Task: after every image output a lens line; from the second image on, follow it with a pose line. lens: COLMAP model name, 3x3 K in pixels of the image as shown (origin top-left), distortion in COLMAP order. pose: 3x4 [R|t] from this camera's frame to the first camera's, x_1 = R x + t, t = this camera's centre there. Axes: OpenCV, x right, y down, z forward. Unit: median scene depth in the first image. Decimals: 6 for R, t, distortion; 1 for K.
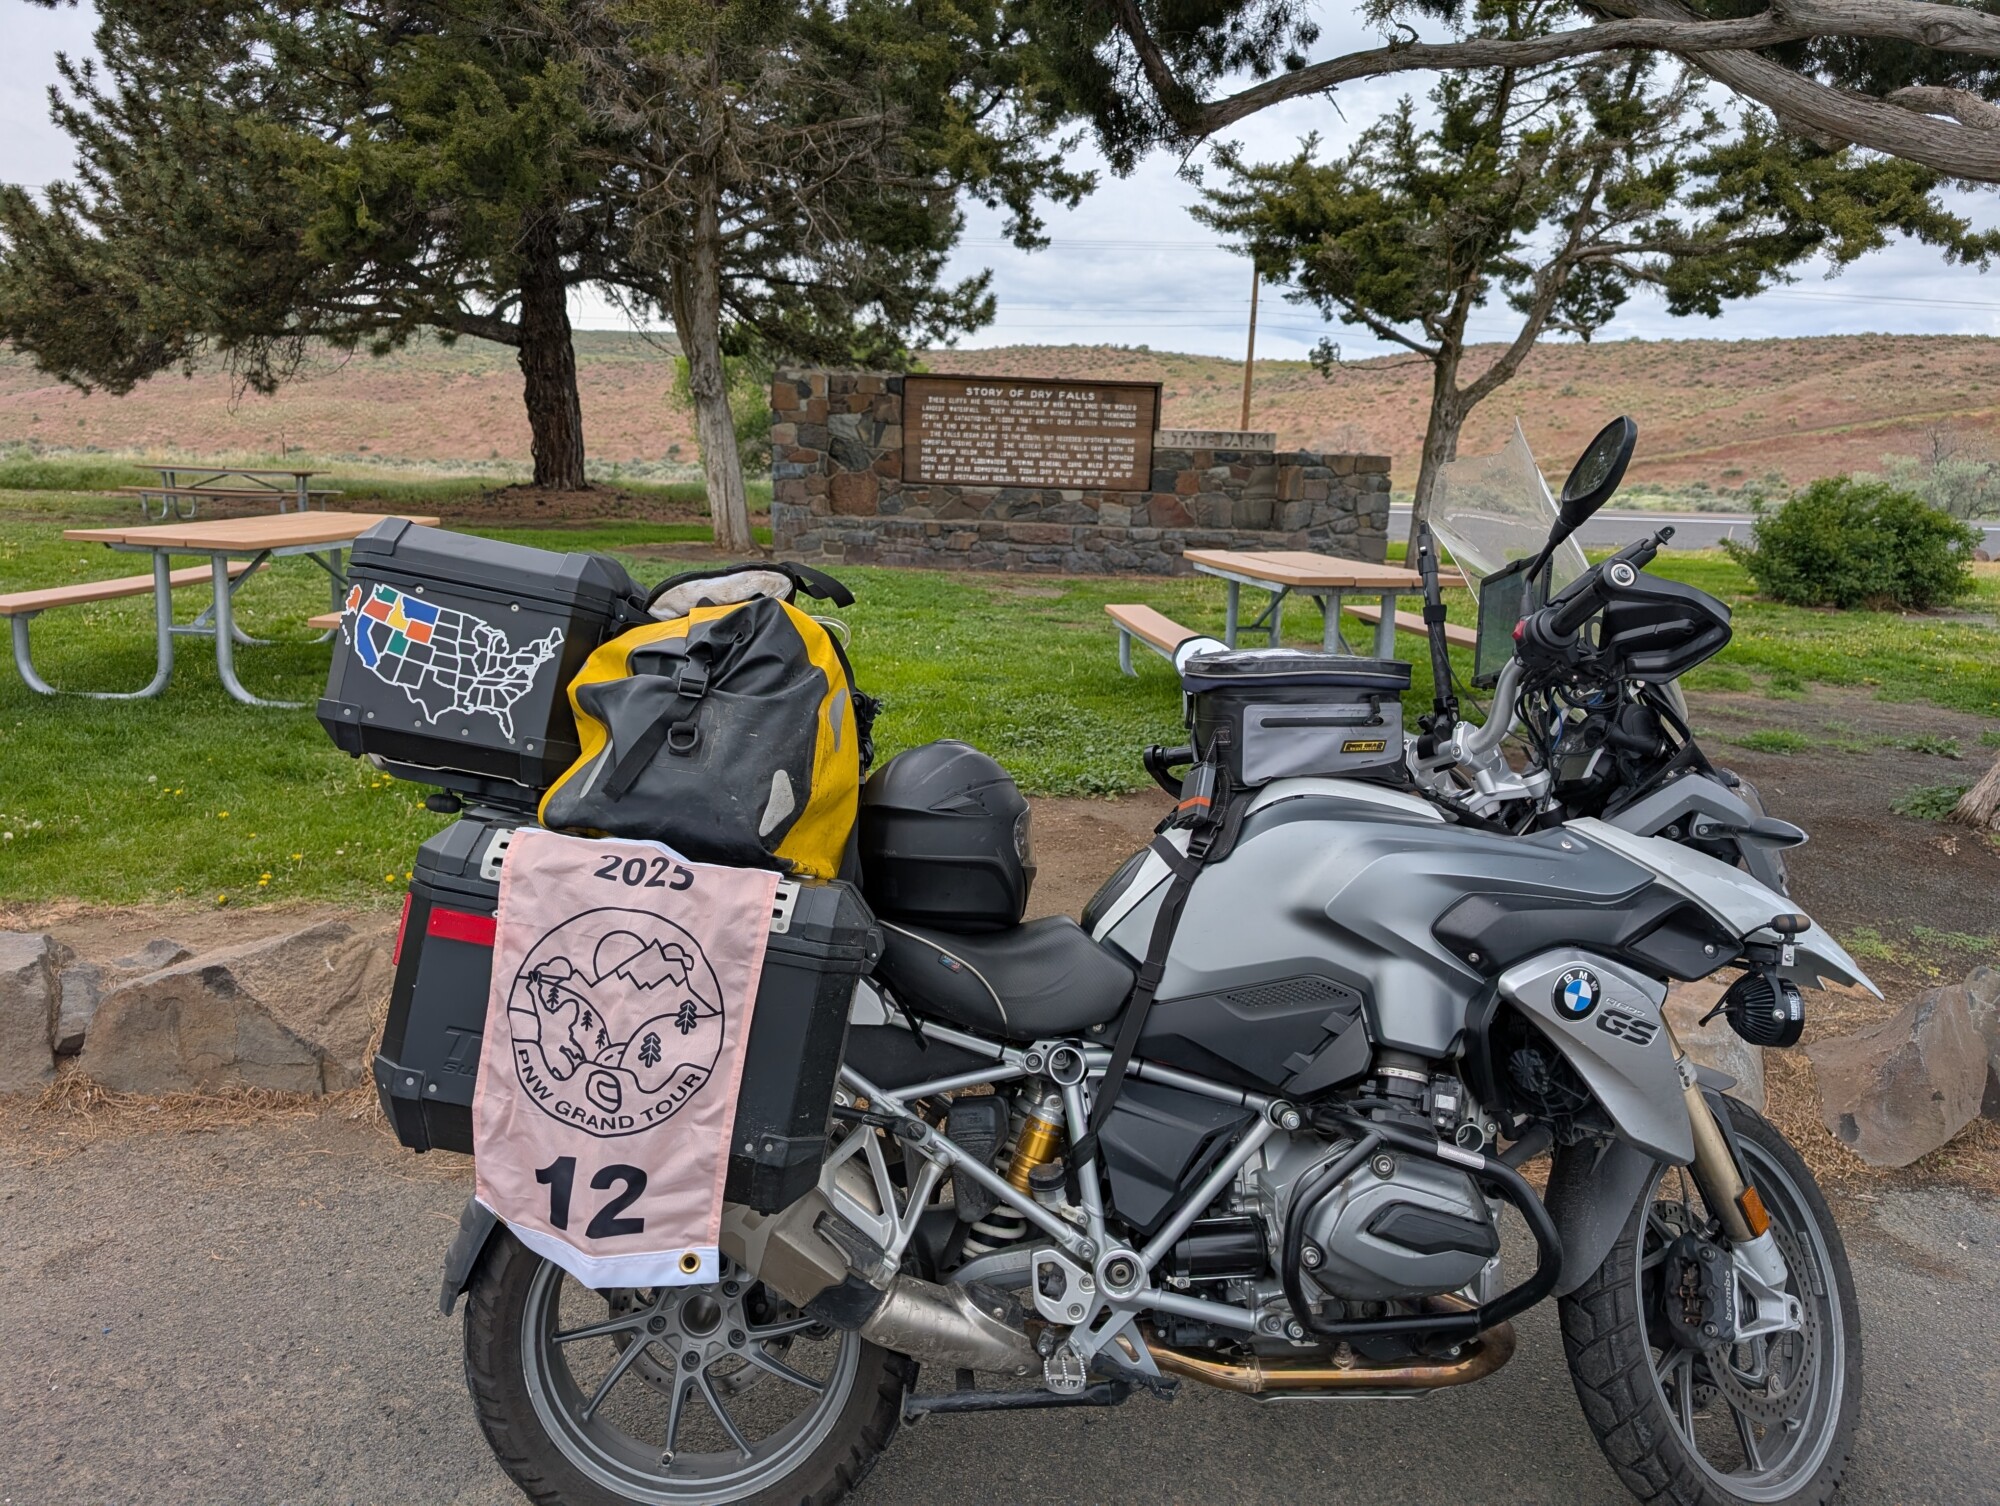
lens RADIAL K [[1447.3, 0, 1007.3], [0, 1447.3, 767.5], [0, 0, 1]] dist [0.012142, -0.006766]
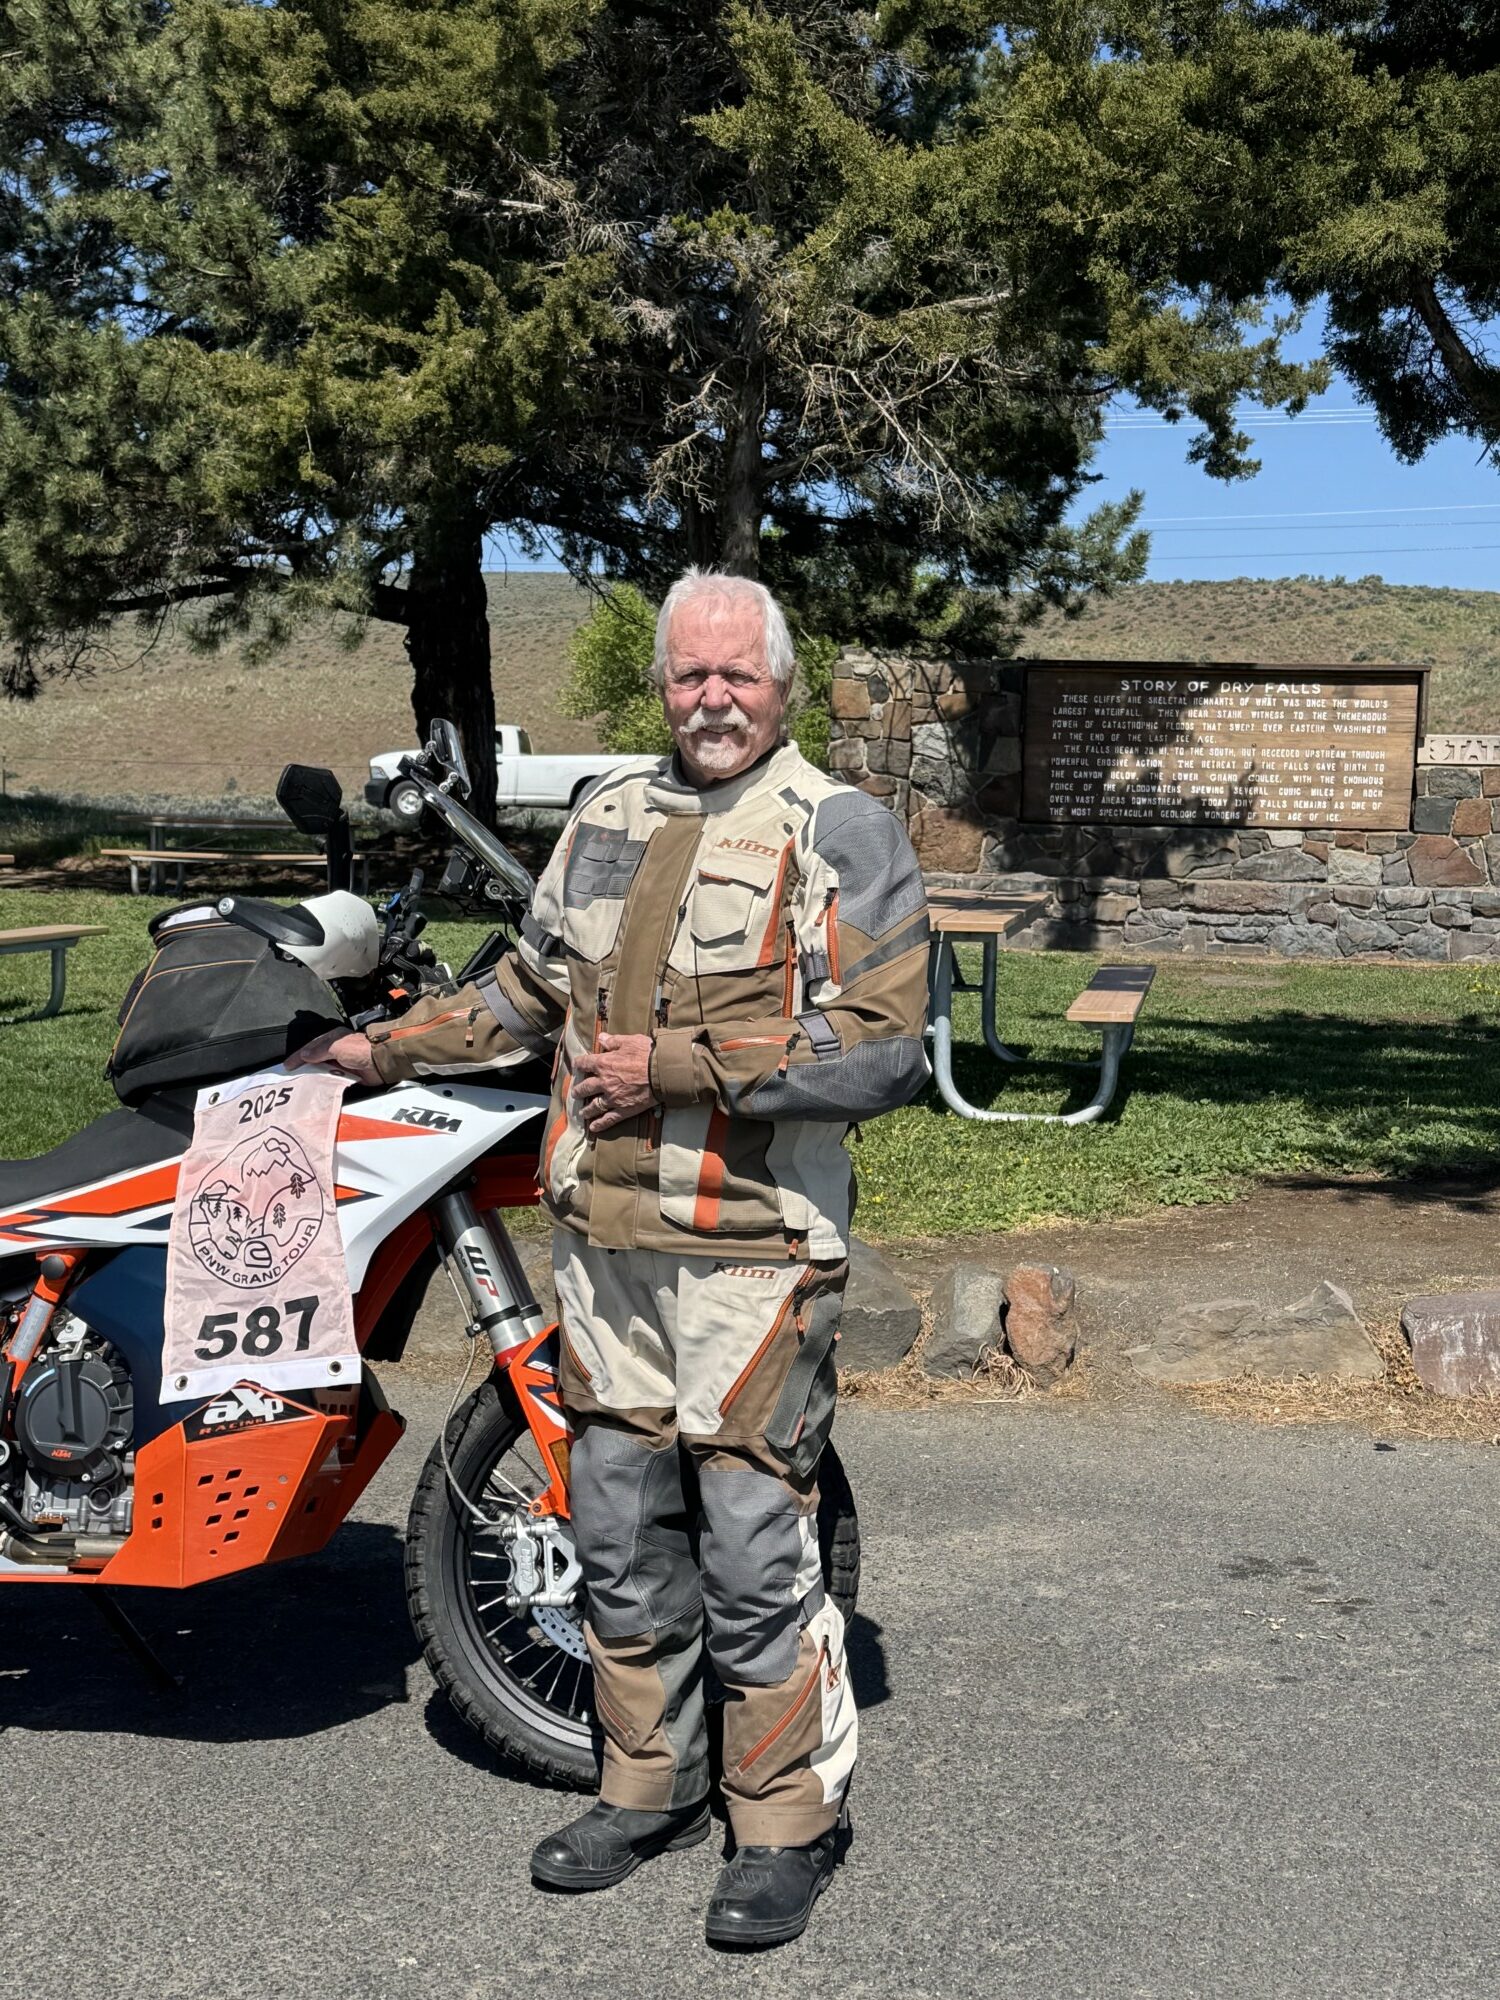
lens RADIAL K [[2652.6, 0, 757.0], [0, 2652.6, 1027.9], [0, 0, 1]] dist [0.160828, 0.000000]
pose [[0.991172, 0.001030, -0.132582, -0.030948], [-0.016749, 0.992932, -0.117498, 0.040344], [0.131524, 0.118681, 0.984183, -0.196349]]
